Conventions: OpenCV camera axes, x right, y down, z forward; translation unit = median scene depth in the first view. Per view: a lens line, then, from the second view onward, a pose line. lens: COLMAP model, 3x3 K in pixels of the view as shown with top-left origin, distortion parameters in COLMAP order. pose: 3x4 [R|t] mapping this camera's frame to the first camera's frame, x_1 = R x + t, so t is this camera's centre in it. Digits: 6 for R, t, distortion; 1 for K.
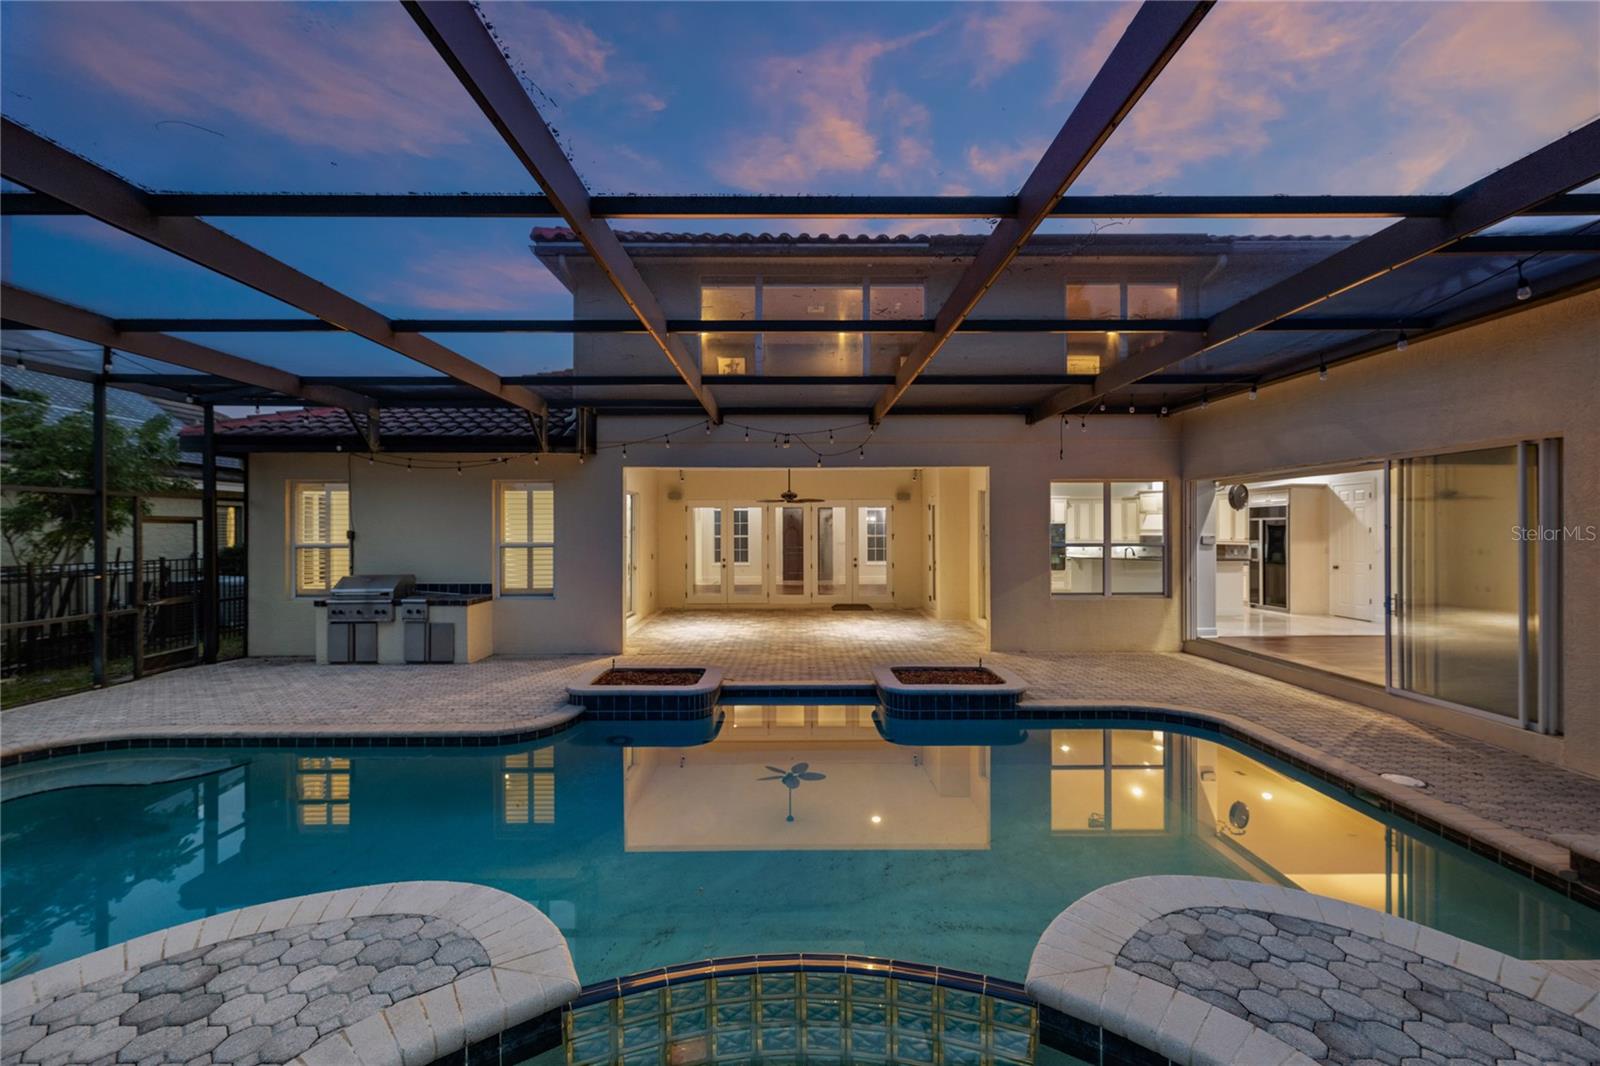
lens RADIAL K [[633.5, 0, 798.2], [0, 633.5, 533.6], [0, 0, 1]] dist [-0.010059, -0.000153]
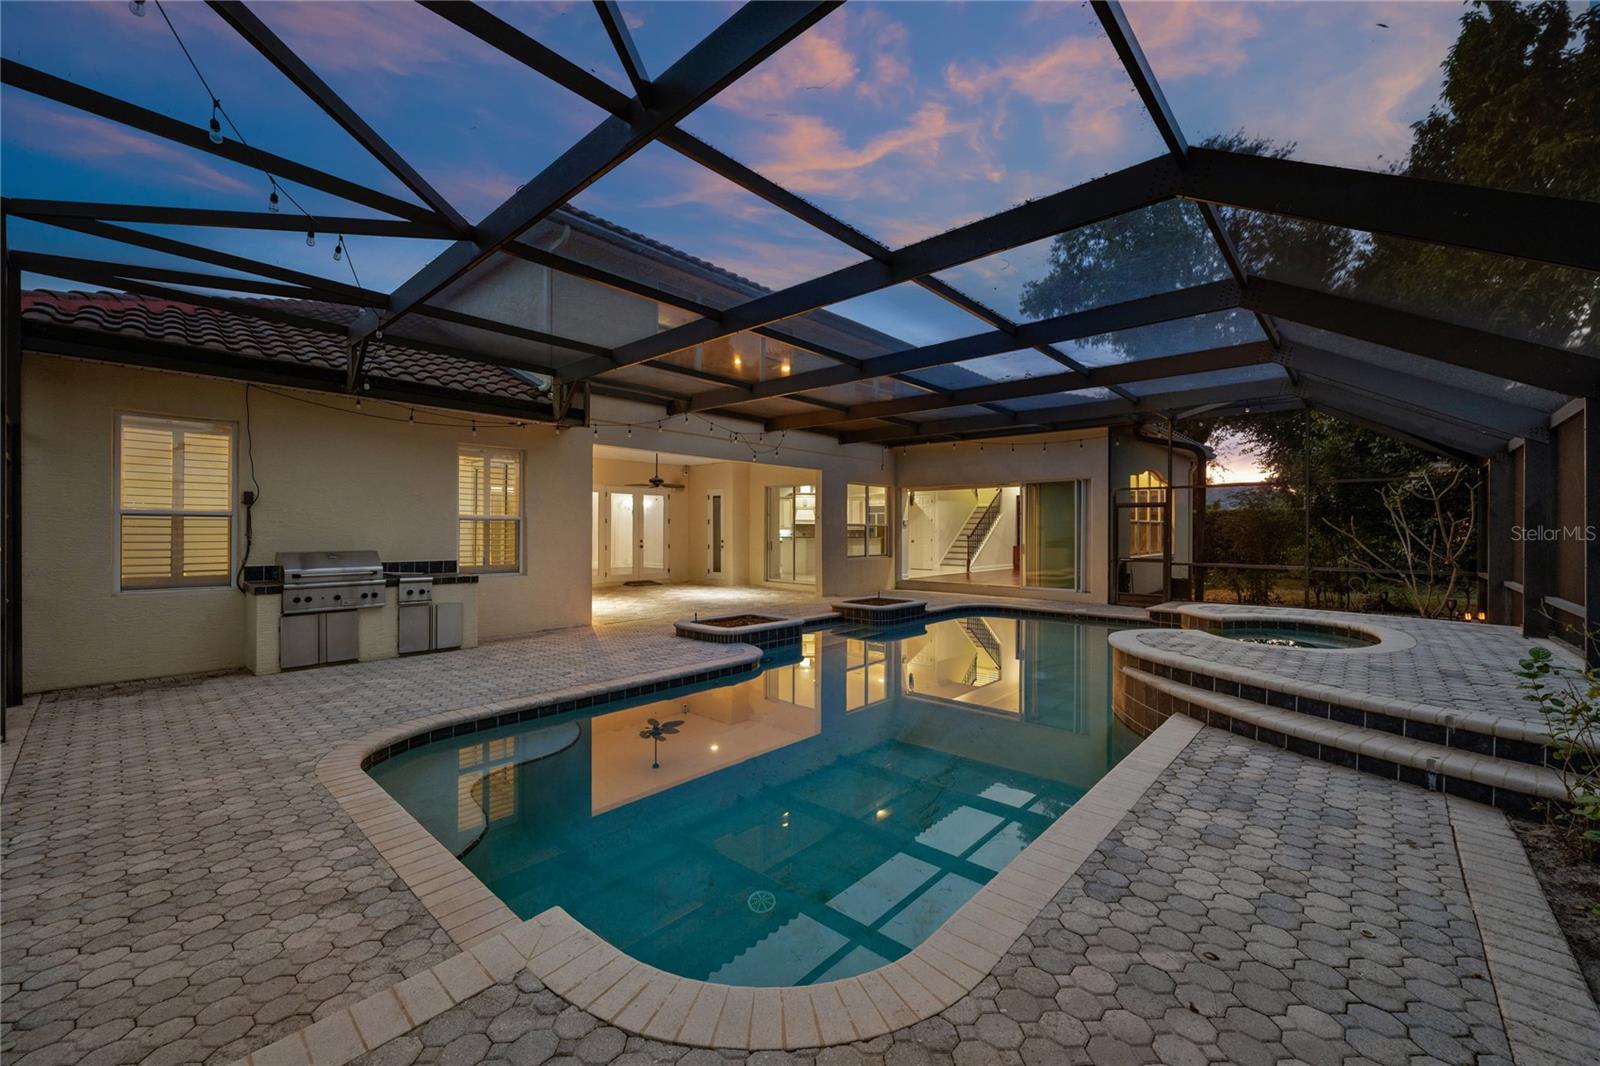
lens RADIAL K [[633.5, 0, 796.7], [0, 633.5, 533.2], [0, 0, 1]] dist [-0.010059, -0.000153]
pose [[0.672582, 0.003092, 0.740016, -0.822678], [-0.002078, 0.999995, -0.002289, 0.042761], [-0.740019, 0.000002, 0.672586, 0.059321]]
